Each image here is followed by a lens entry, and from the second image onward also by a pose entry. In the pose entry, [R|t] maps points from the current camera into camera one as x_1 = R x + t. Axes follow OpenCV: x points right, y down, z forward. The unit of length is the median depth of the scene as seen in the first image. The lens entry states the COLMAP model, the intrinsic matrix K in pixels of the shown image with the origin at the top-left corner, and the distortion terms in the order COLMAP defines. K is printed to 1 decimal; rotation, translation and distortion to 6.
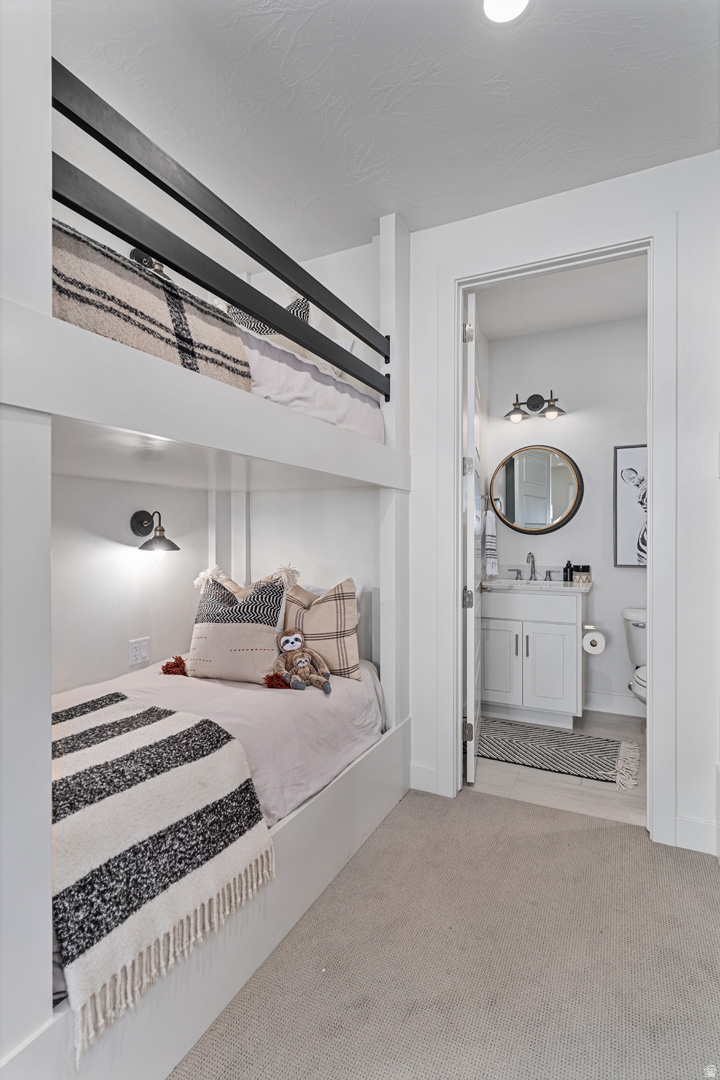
lens RADIAL K [[547.7, 0, 358.5], [0, 547.7, 539.6], [0, 0, 1]] dist [0.007511, -0.000483]
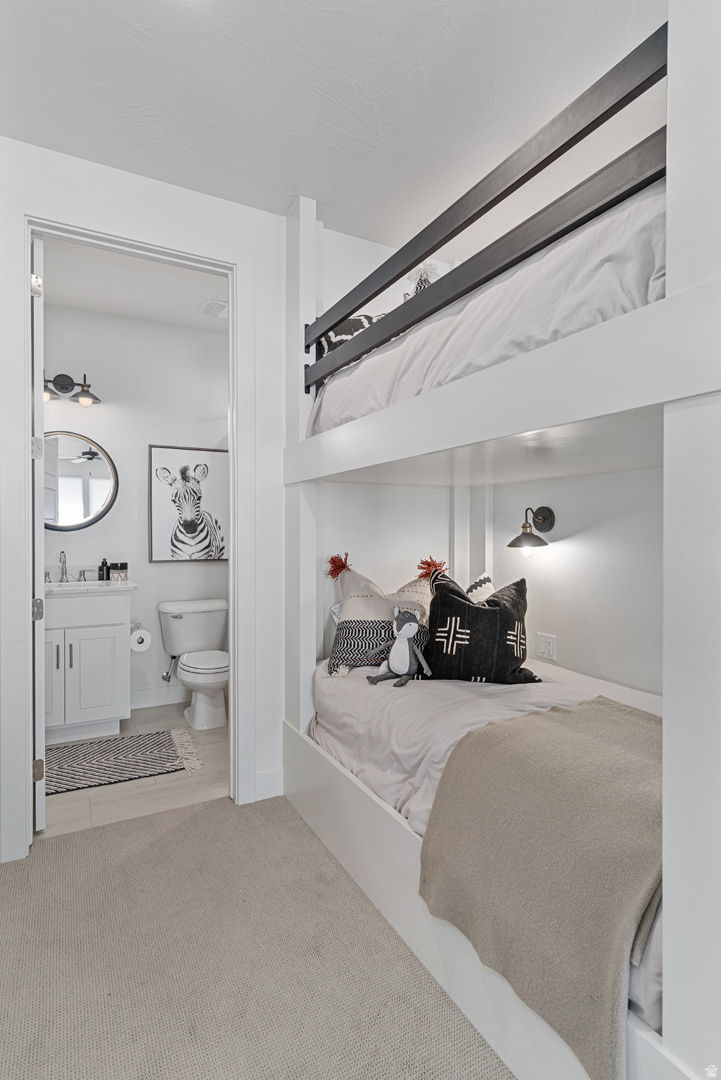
lens RADIAL K [[547.7, 0, 368.6], [0, 547.7, 537.5], [0, 0, 1]] dist [0.007511, -0.000483]
pose [[0.576376, -0.006917, 0.817155, -0.131281], [0.004575, 0.999976, 0.005238, -0.000967], [-0.817172, 0.000720, 0.576394, 0.082052]]
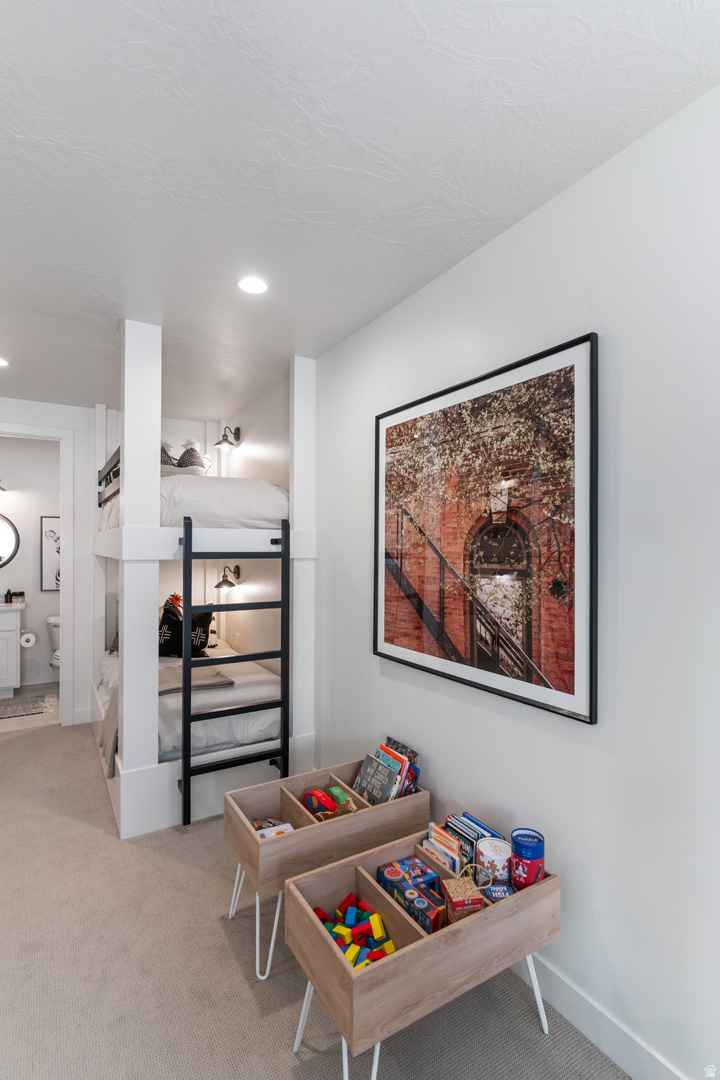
lens RADIAL K [[526.9, 0, 354.3], [0, 526.9, 542.0], [0, 0, 1]] dist [-0.005769, -0.000242]
pose [[0.548462, 0.007672, 0.836141, -0.313241], [0.002079, 0.999942, -0.010538, -0.076160], [-0.836173, 0.007518, 0.548414, -0.604230]]
